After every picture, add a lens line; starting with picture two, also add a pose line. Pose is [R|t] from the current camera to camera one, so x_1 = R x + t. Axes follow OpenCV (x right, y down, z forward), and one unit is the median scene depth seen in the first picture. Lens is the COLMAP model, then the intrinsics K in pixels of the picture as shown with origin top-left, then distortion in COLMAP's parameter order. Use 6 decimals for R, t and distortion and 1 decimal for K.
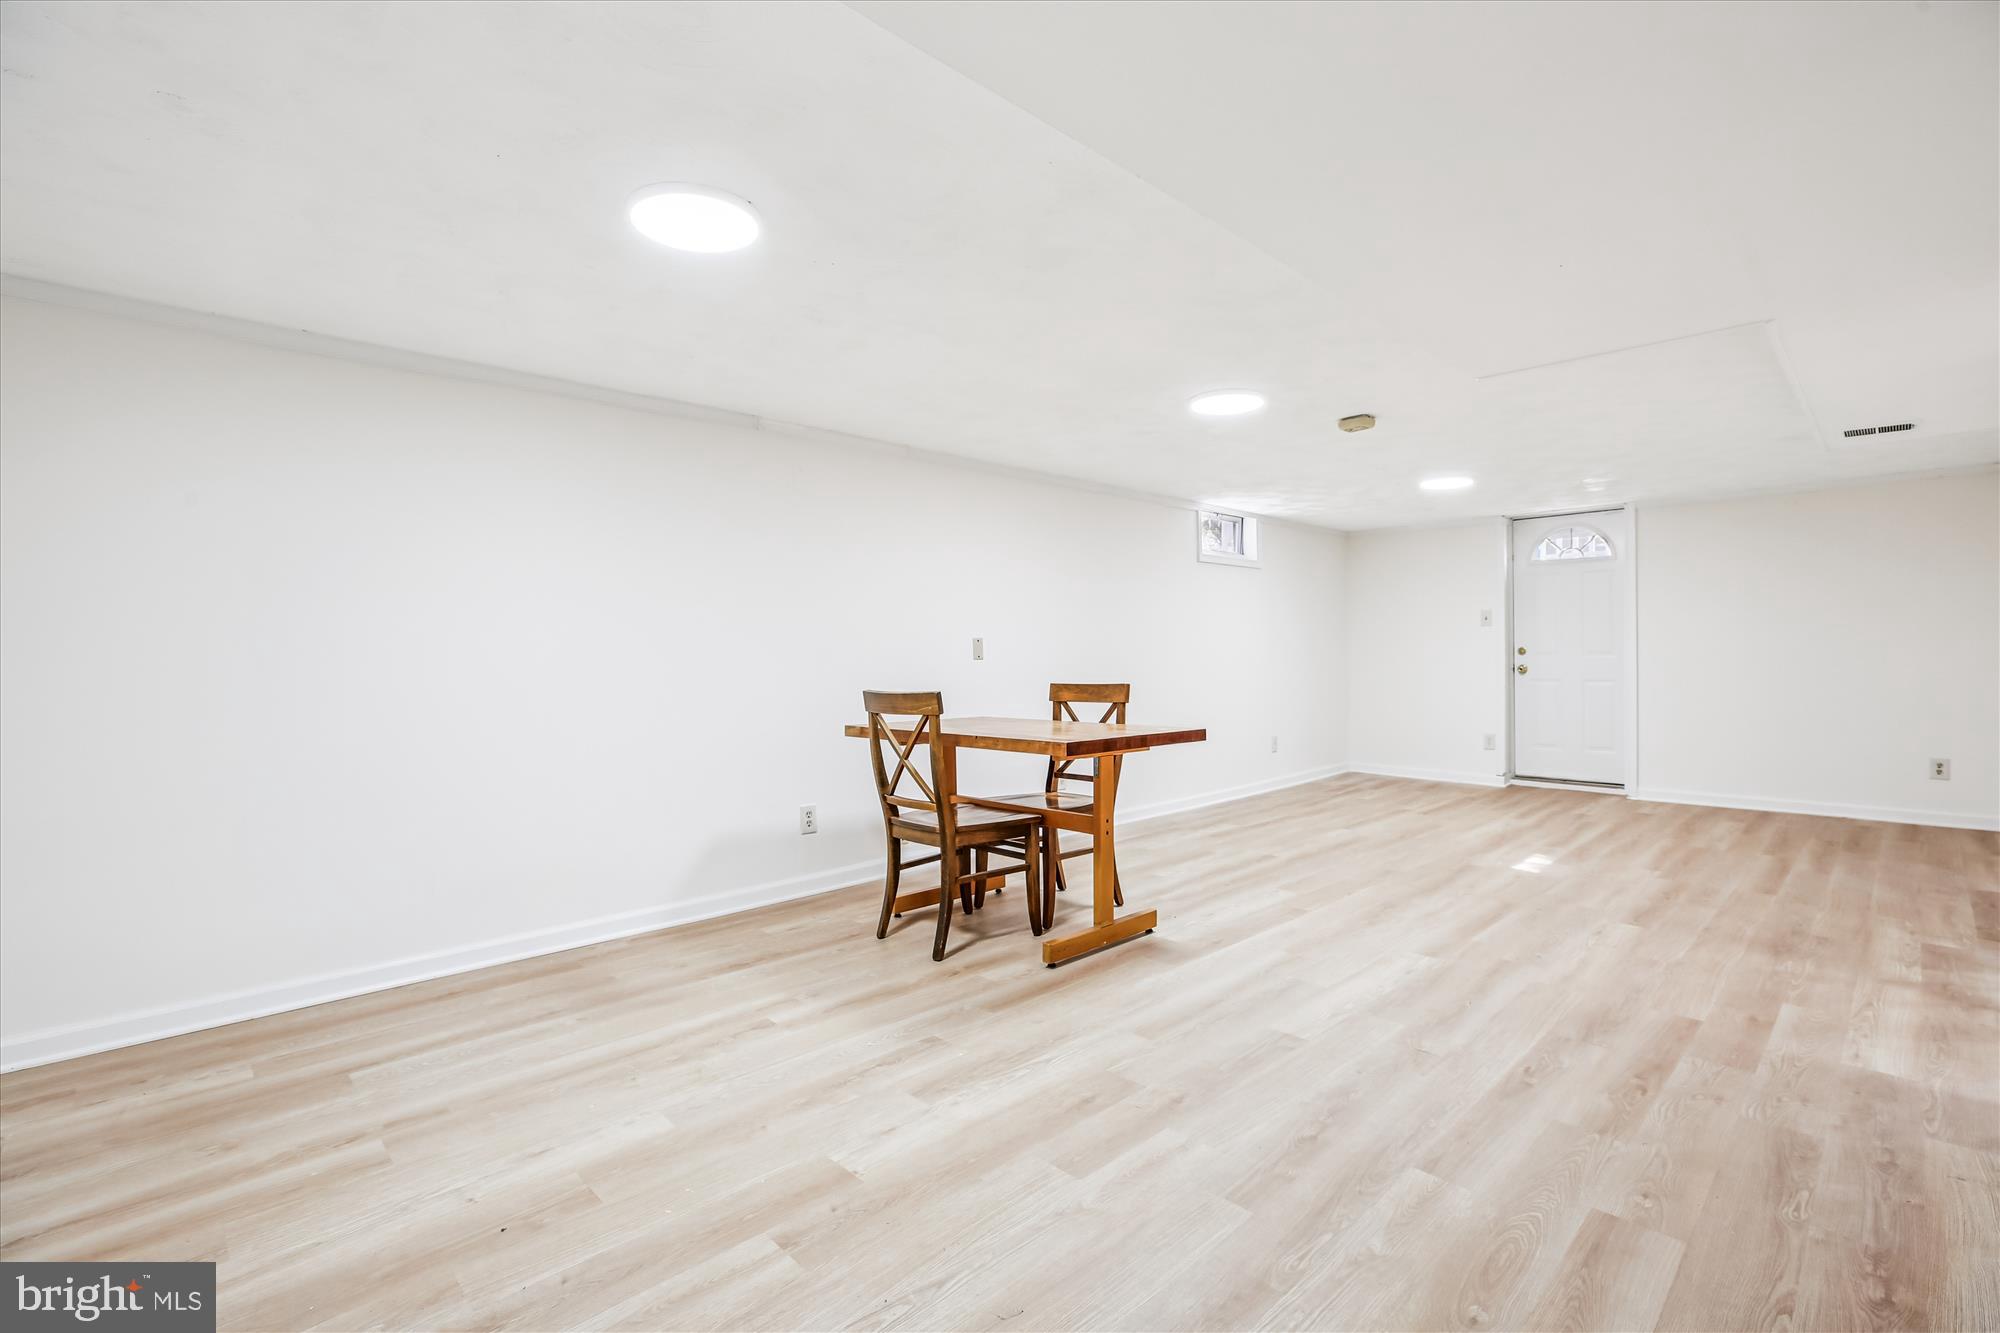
lens RADIAL K [[910.5, 0, 1008.6], [0, 910.5, 653.0], [0, 0, 1]] dist [-0.023837, 0.008373]
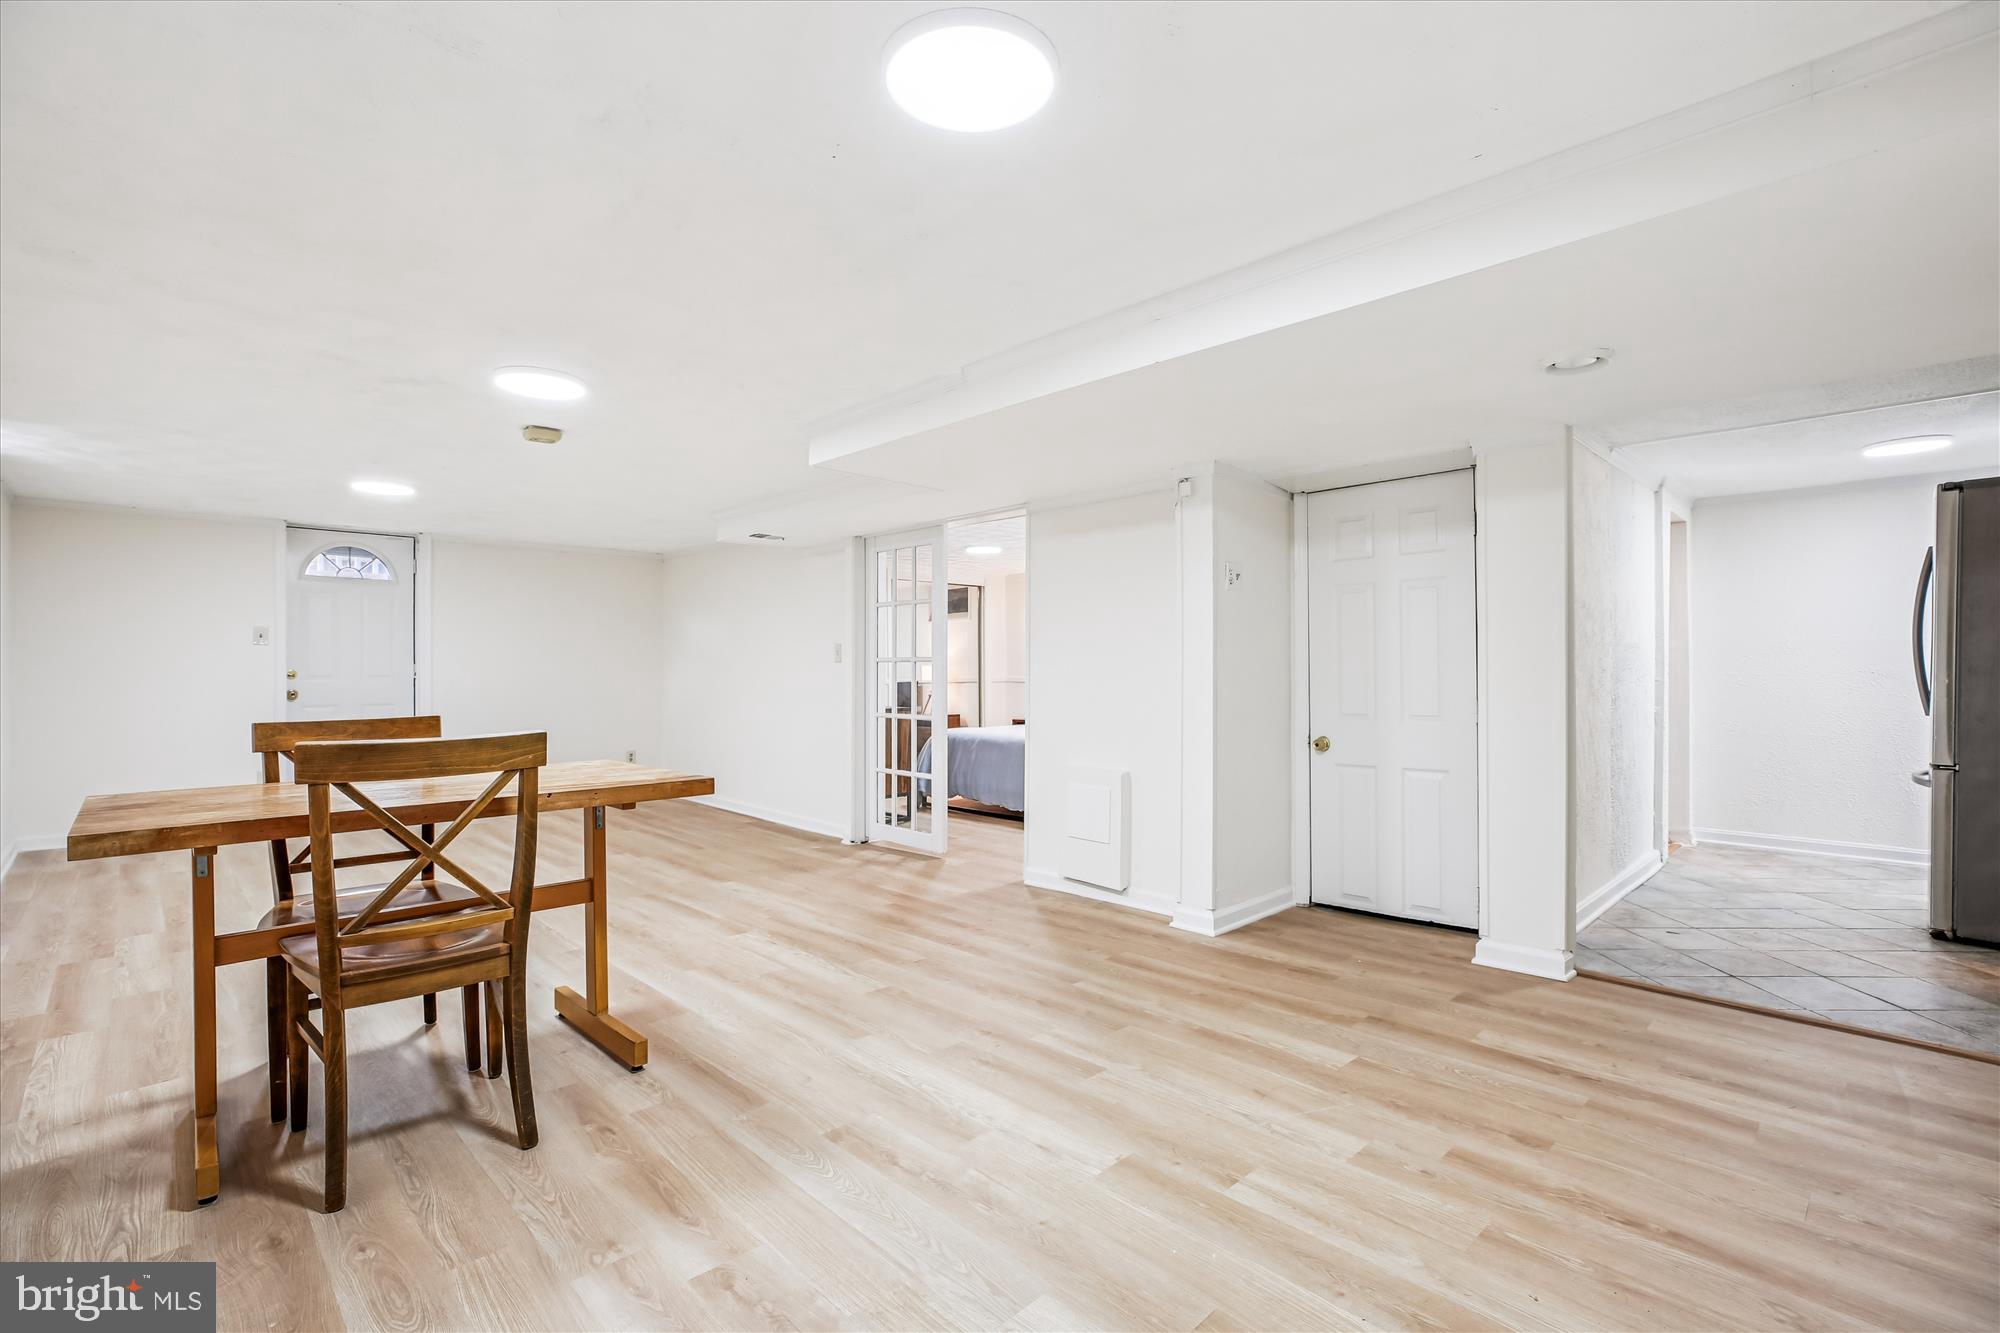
lens RADIAL K [[910.5, 0, 1012.0], [0, 910.5, 676.8], [0, 0, 1]] dist [-0.023837, 0.008373]
pose [[-0.006629, 0.003956, 0.999970, -0.830066], [-0.002396, 0.999989, -0.003972, 0.006477], [-0.999975, -0.002423, -0.006619, 0.759794]]
